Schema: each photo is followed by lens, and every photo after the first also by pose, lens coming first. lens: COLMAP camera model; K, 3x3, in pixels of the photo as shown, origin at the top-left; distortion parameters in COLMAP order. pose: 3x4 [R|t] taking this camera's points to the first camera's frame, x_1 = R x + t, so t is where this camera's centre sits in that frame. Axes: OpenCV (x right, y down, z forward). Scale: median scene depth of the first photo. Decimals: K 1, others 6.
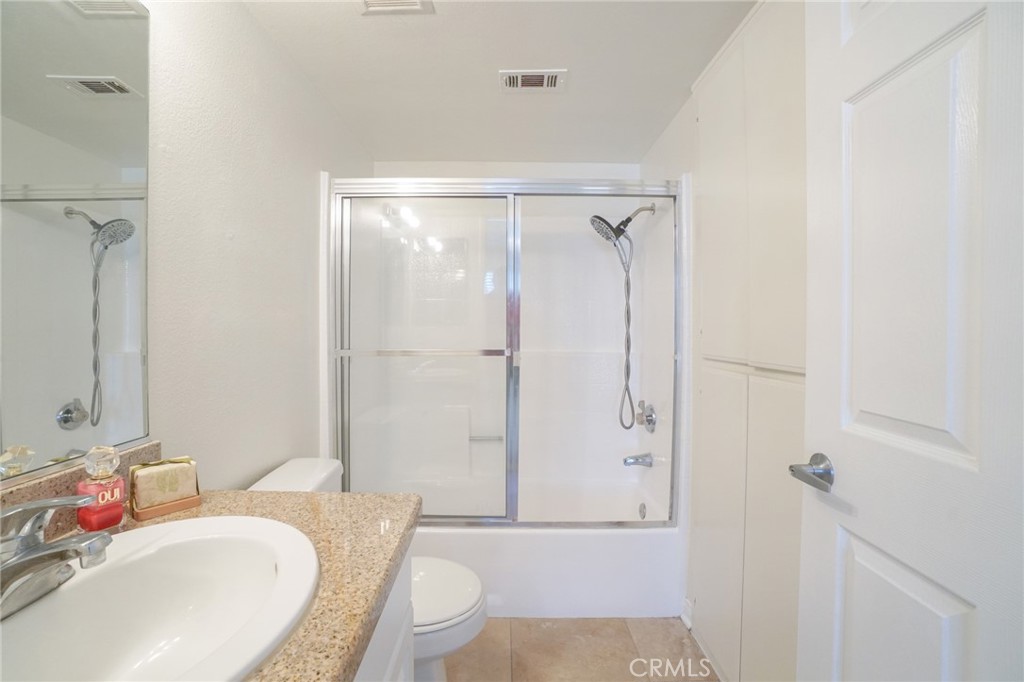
lens RADIAL K [[477.8, 0, 474.9], [0, 477.8, 327.2], [0, 0, 1]] dist [-0.001349, 0.010127]
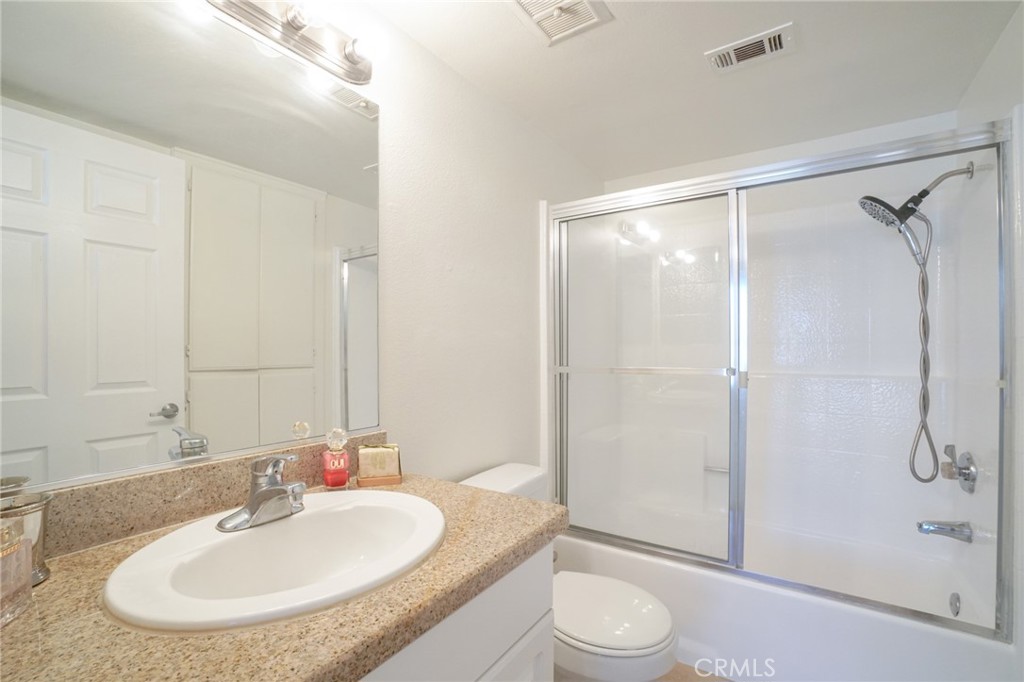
lens RADIAL K [[477.8, 0, 504.9], [0, 477.8, 348.3], [0, 0, 1]] dist [-0.001349, 0.010127]
pose [[0.841446, -0.004379, -0.540323, 0.193342], [0.002968, 0.999990, -0.003482, 0.010967], [0.540333, 0.001327, 0.841451, 0.047873]]
